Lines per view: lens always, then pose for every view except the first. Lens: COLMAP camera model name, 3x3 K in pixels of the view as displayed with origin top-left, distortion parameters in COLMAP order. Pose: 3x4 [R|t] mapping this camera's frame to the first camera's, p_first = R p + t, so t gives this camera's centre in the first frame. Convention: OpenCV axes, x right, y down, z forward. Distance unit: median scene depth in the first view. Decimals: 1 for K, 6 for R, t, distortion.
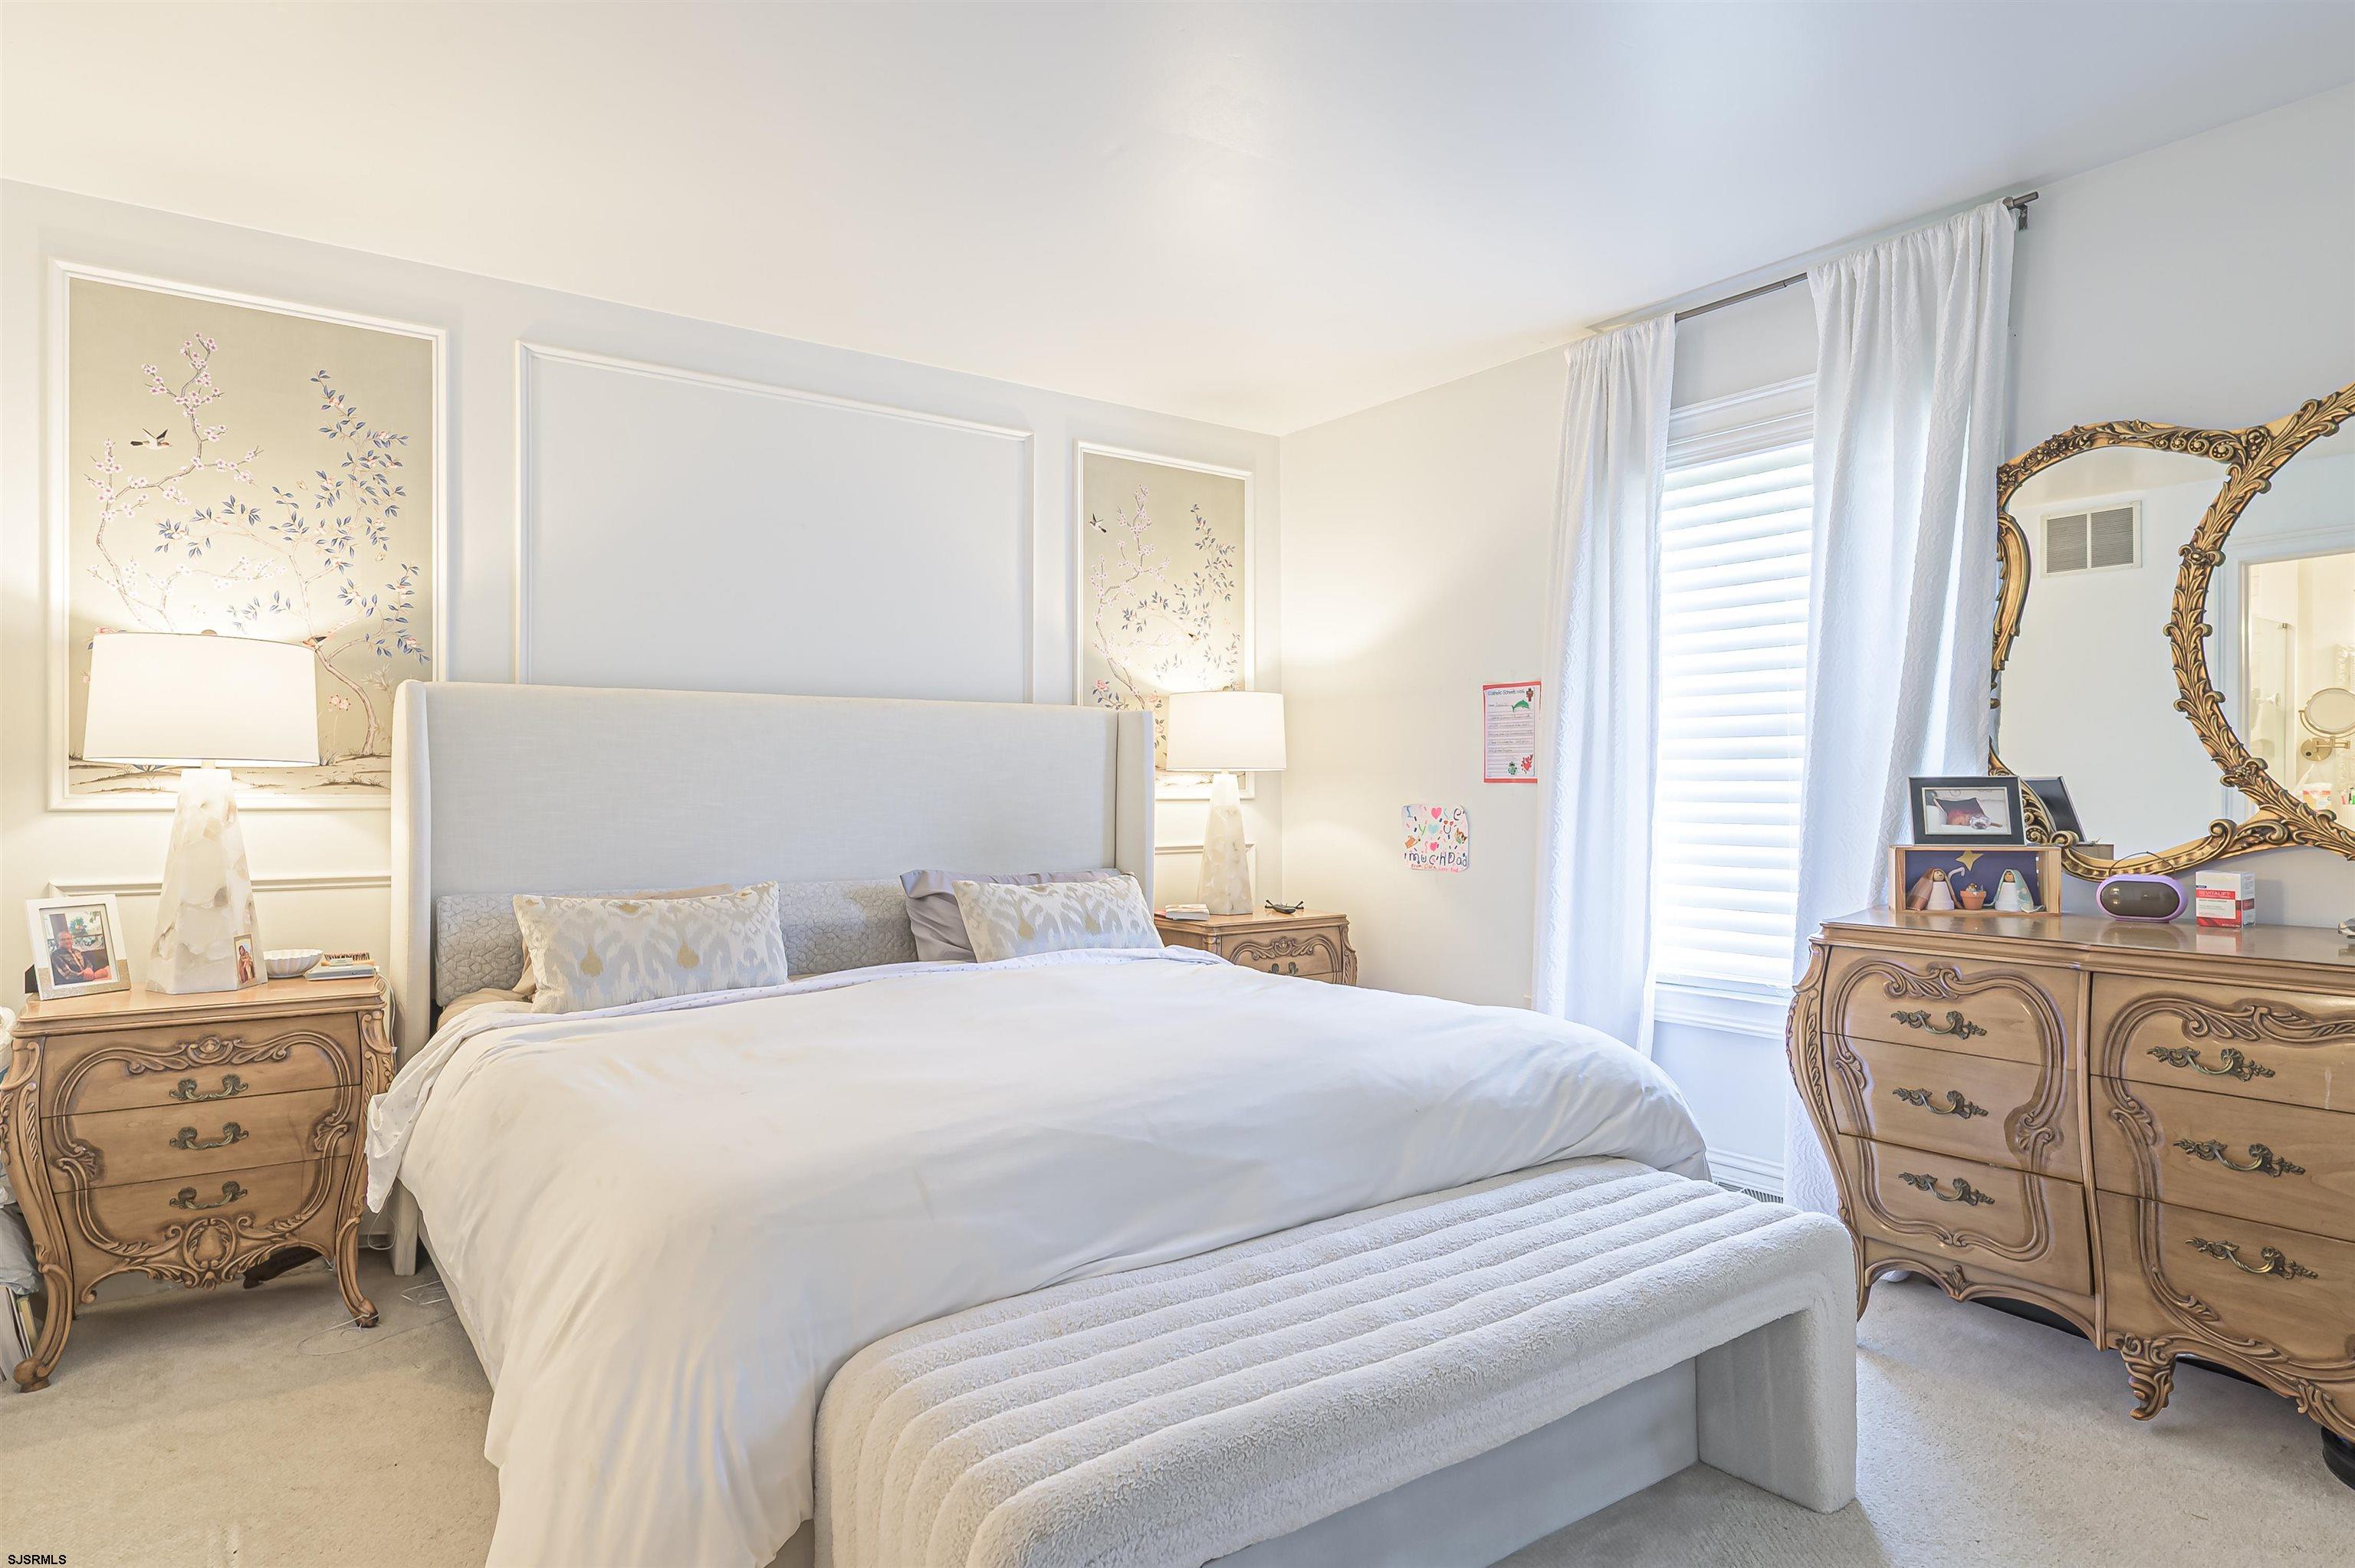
lens RADIAL K [[1317.4, 0, 1177.5], [0, 1317.4, 784.0], [0, 0, 1]] dist [0.002733, 0.000293]
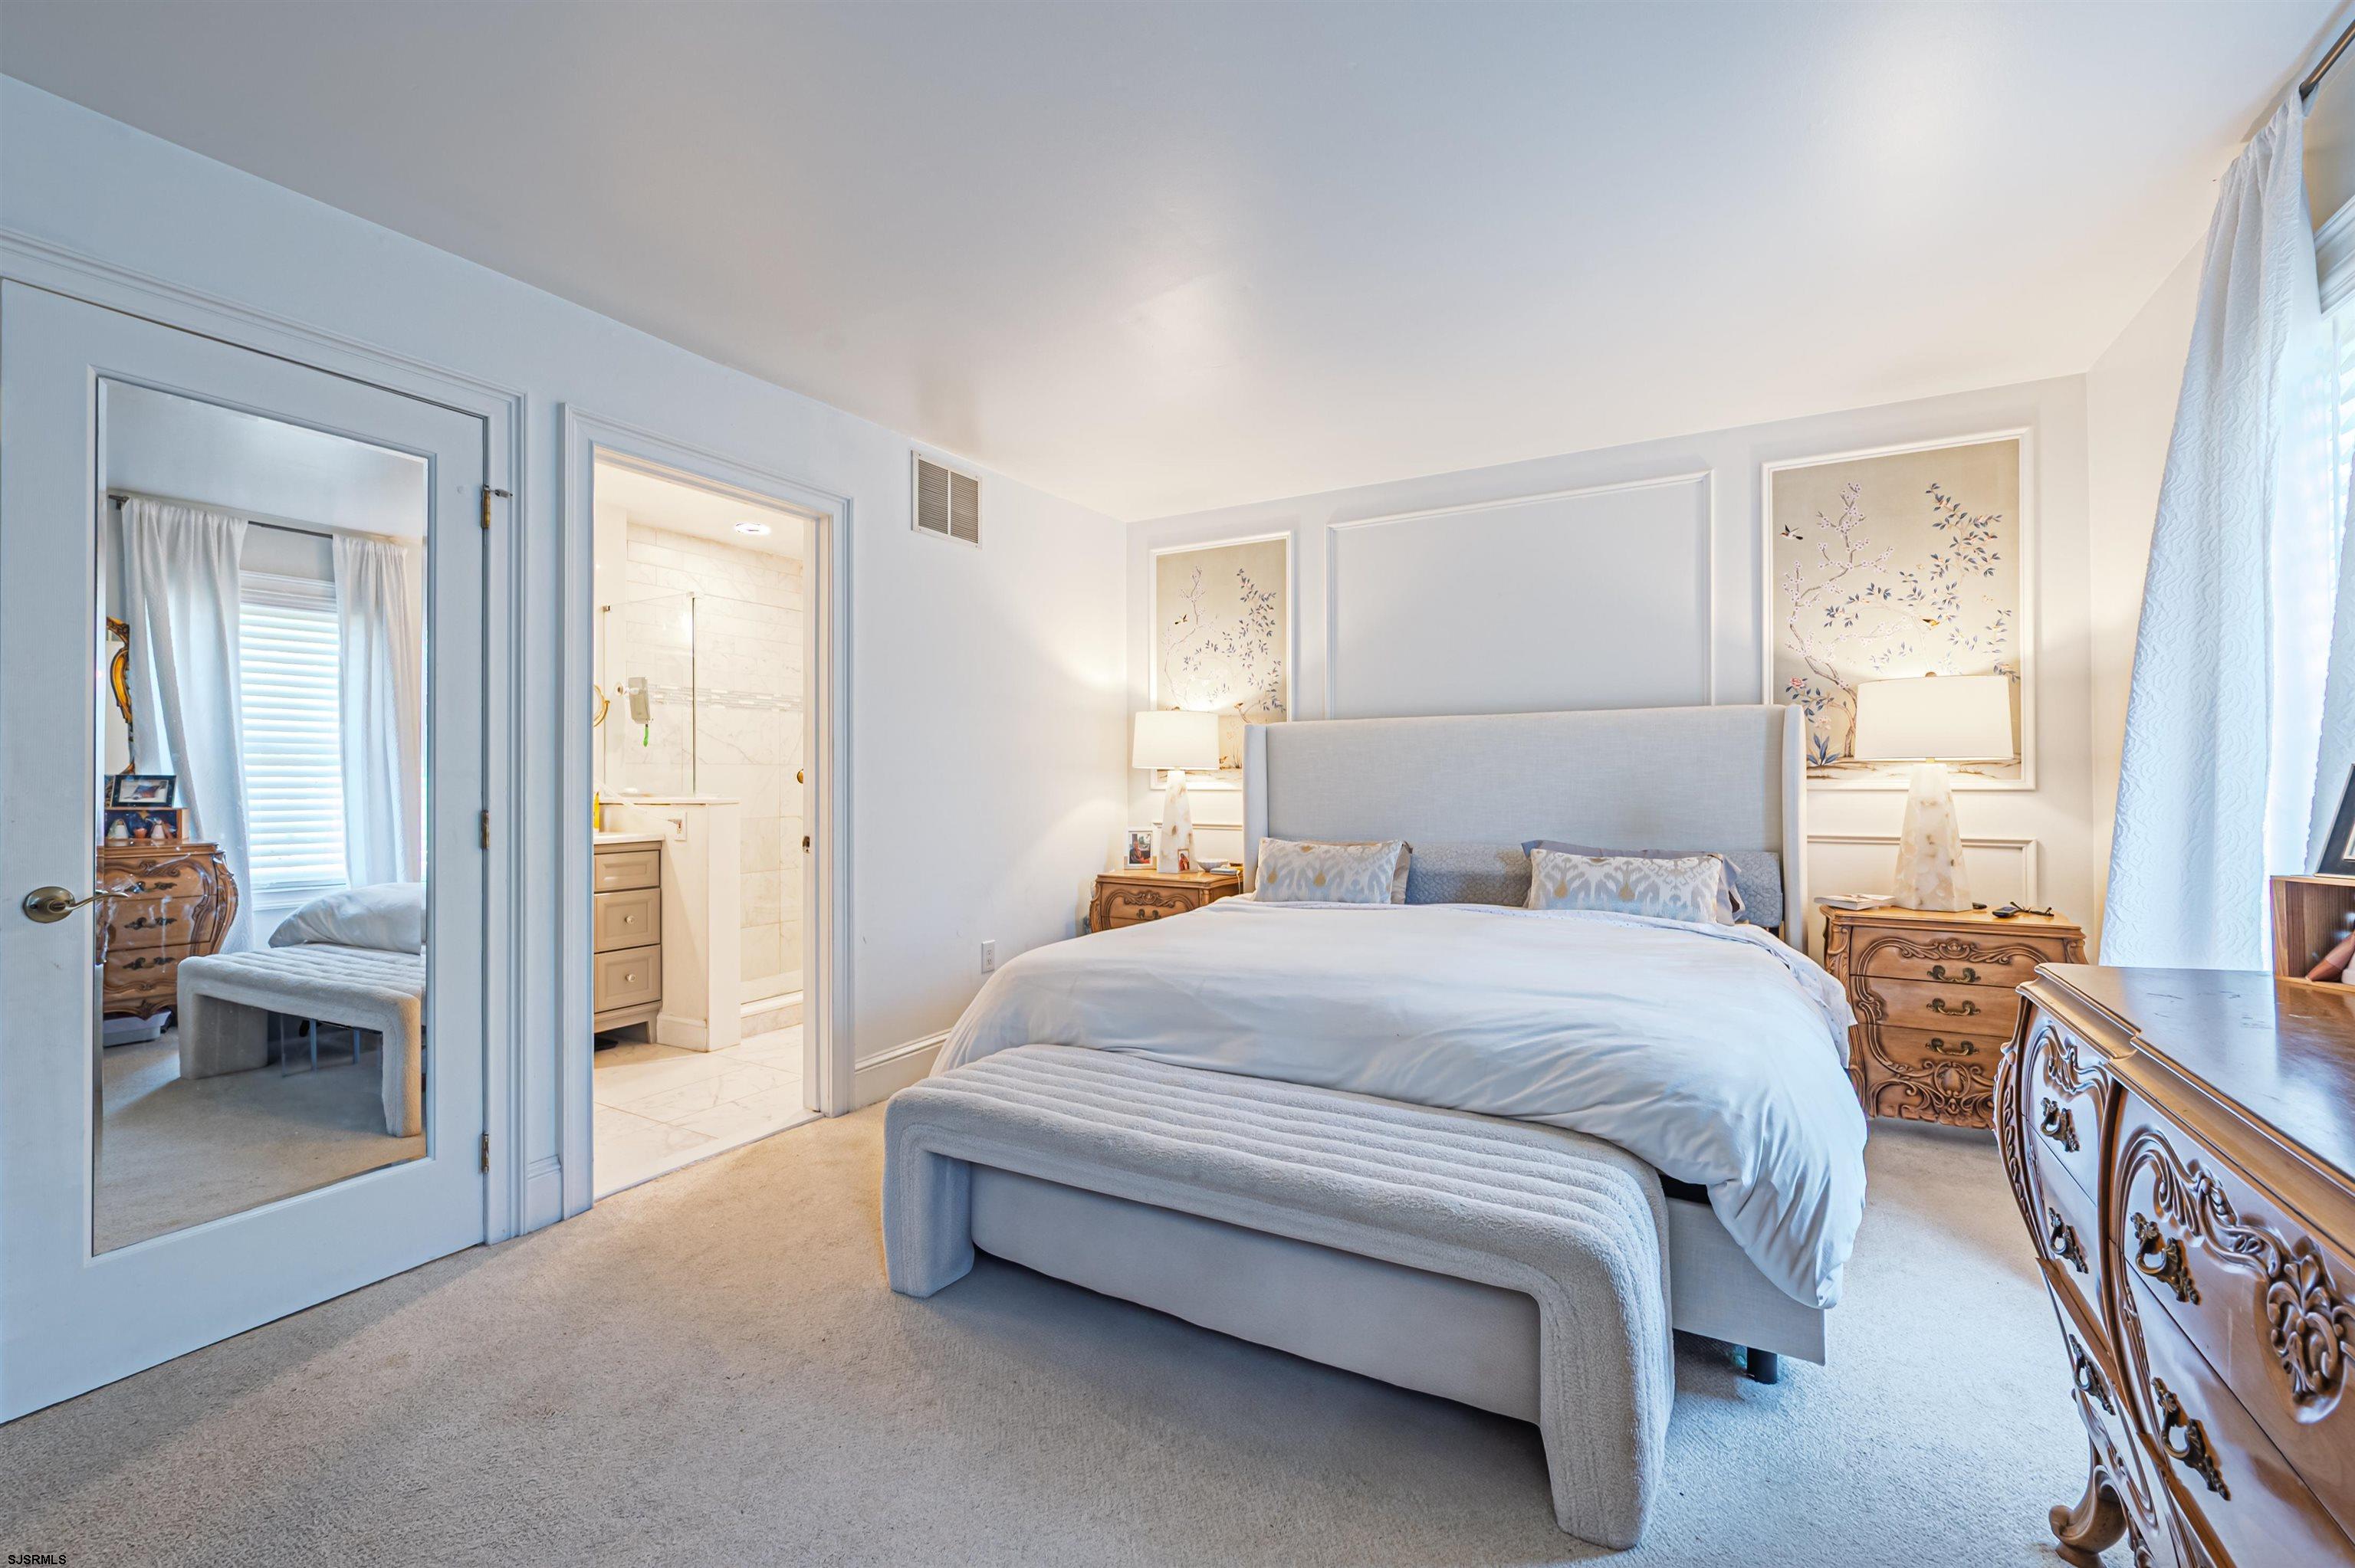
lens RADIAL K [[989.0, 0, 1177.5], [0, 989.0, 784.0], [0, 0, 1]] dist [-0.025997, 0.000277]
pose [[0.398435, -0.005305, -0.917181, 0.656087], [-0.002346, 0.999974, -0.006803, 0.018948], [0.917194, 0.004862, 0.398412, 0.315762]]
